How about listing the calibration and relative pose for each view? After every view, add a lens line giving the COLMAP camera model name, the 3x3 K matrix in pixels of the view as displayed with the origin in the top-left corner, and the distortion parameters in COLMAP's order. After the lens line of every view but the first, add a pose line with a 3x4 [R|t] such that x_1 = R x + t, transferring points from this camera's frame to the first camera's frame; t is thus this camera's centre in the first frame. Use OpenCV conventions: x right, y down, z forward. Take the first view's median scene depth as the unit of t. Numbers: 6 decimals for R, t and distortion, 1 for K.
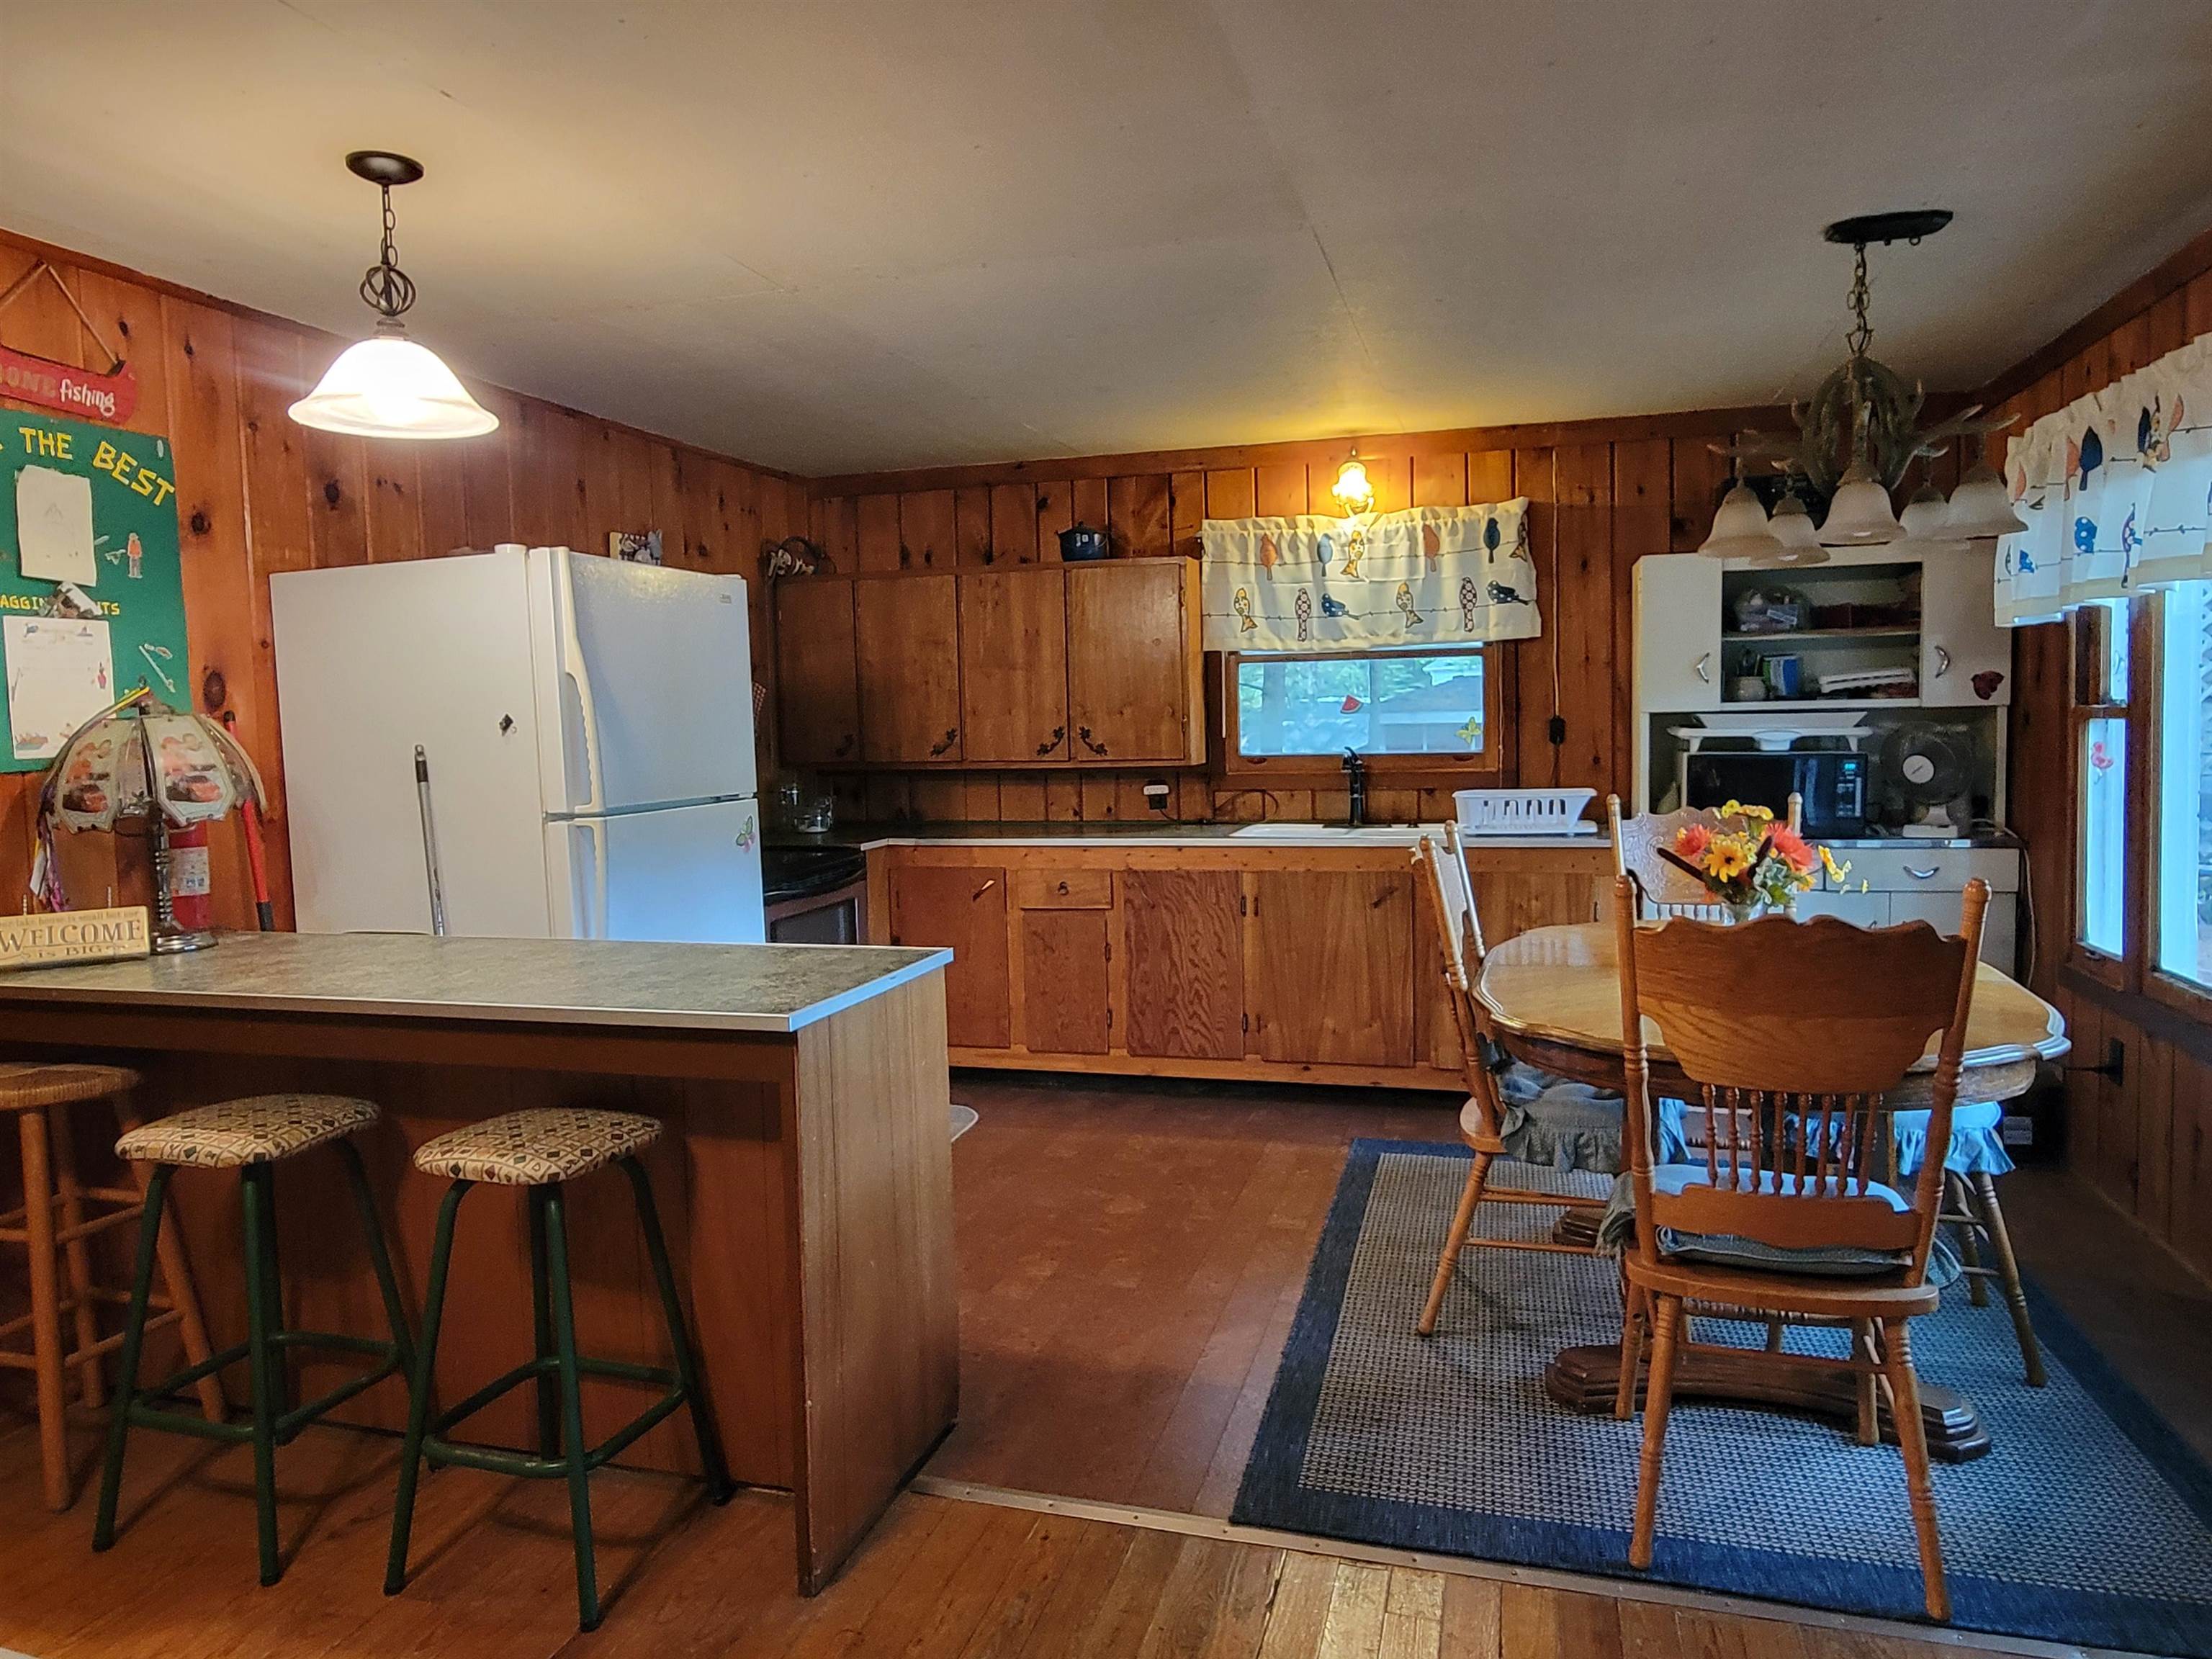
lens RADIAL K [[1428.3, 0, 1122.5], [0, 1428.3, 816.5], [0, 0, 1]] dist [0.001185, -0.003050]
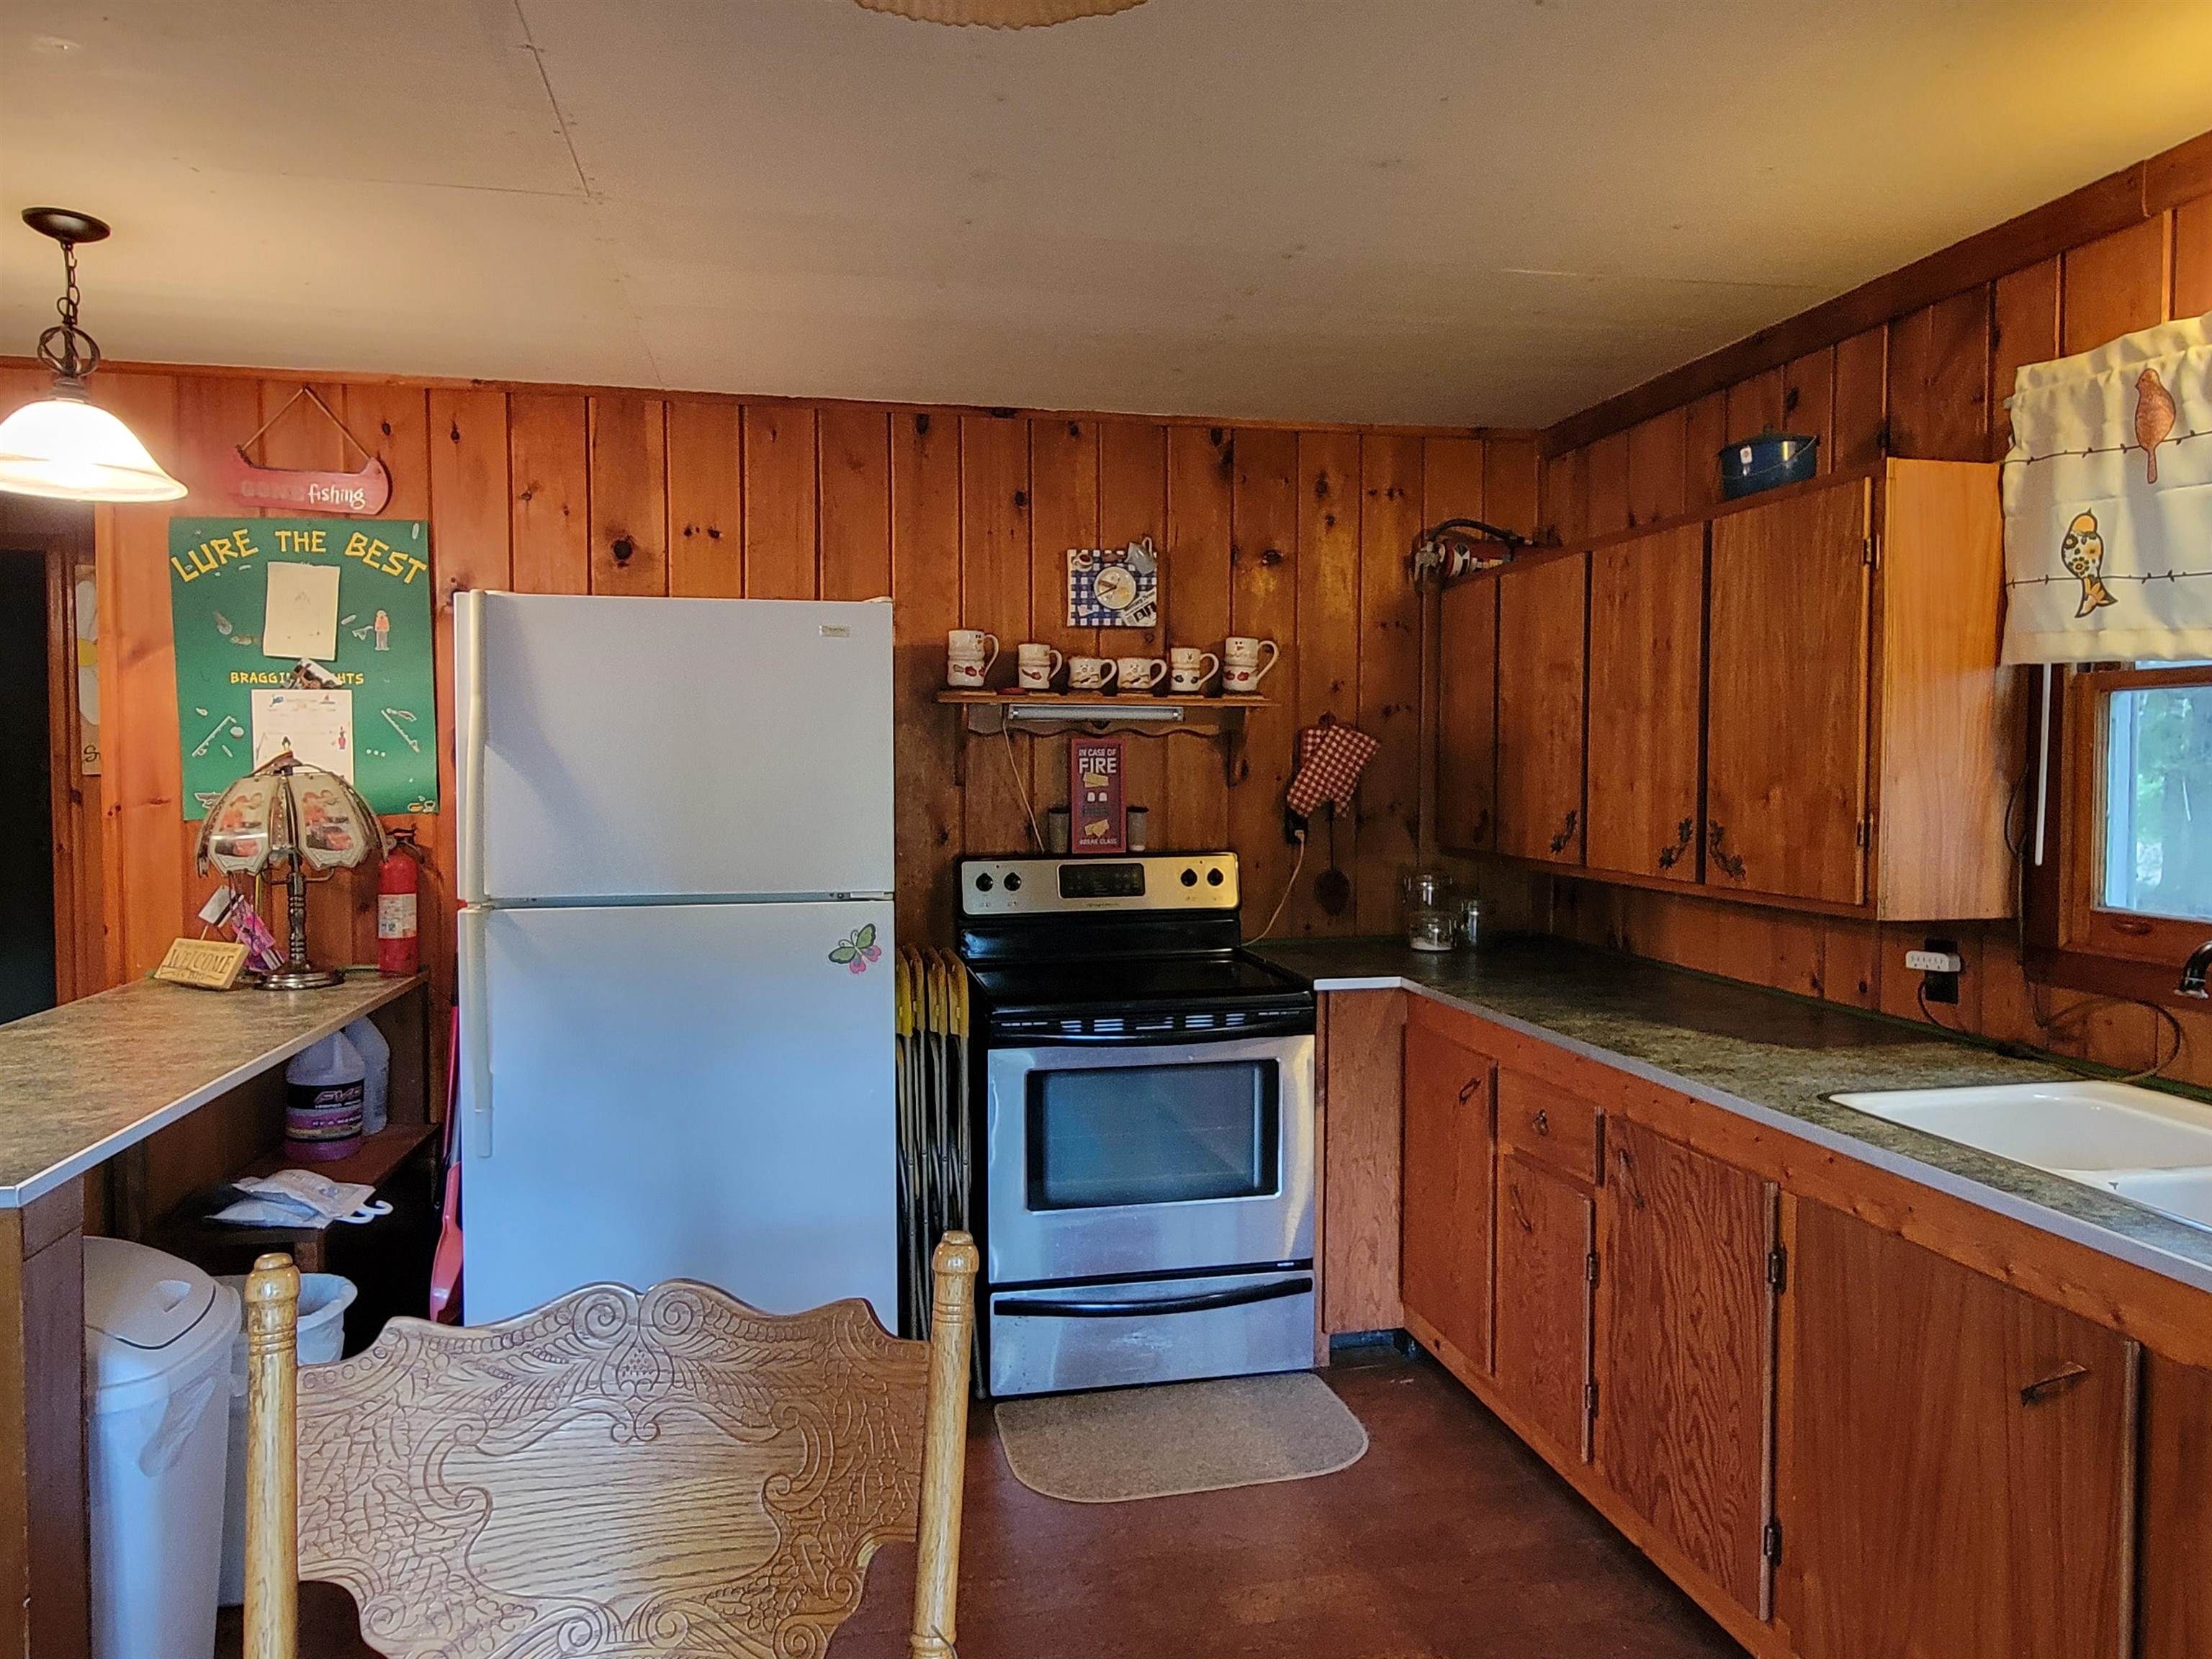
lens RADIAL K [[1428.3, 0, 1101.1], [0, 1428.3, 818.4], [0, 0, 1]] dist [0.001185, -0.003050]
pose [[0.463079, 0.058586, -0.884379, 0.337827], [-0.073949, 0.996888, 0.027318, -0.063472], [0.883227, 0.052749, 0.465970, 0.580139]]
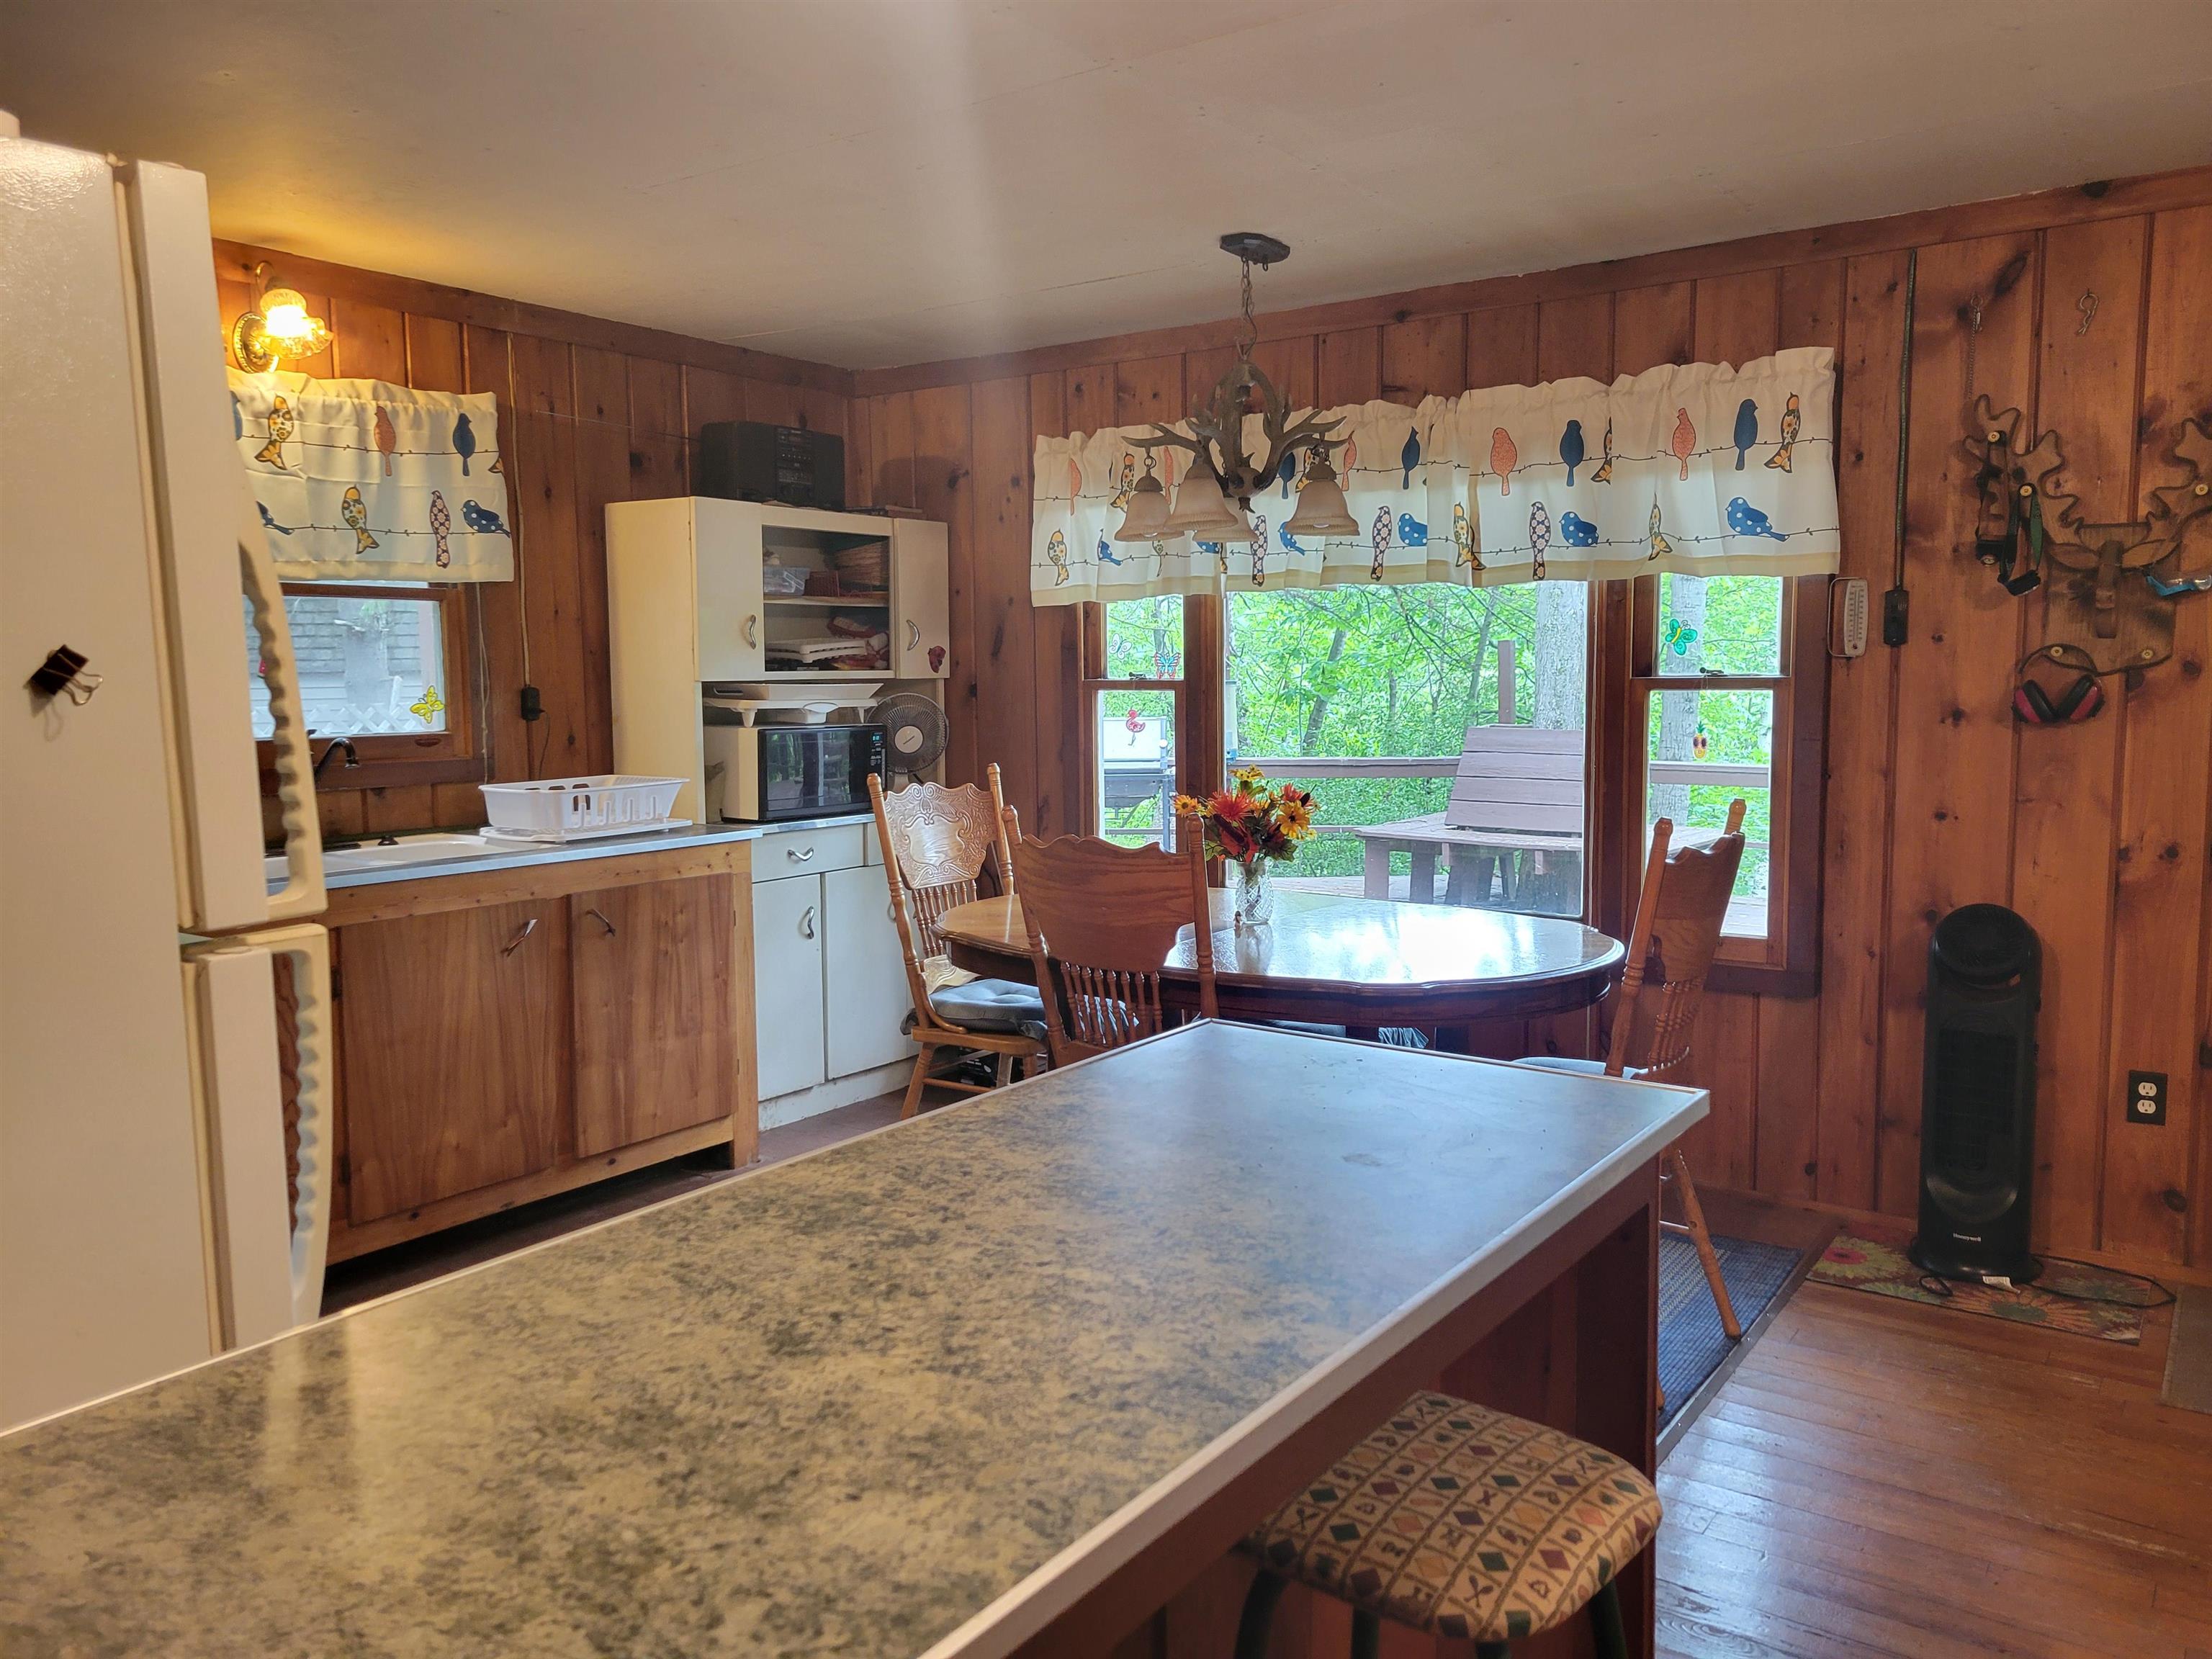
lens RADIAL K [[1678.7, 0, 1111.1], [0, 1678.7, 817.8], [0, 0, 1]] dist [0.049582, -0.028190]
pose [[0.329494, -0.066031, 0.941846, -0.460970], [0.063922, 0.996823, 0.047523, -0.021880], [-0.941991, 0.044546, 0.332668, 0.402407]]
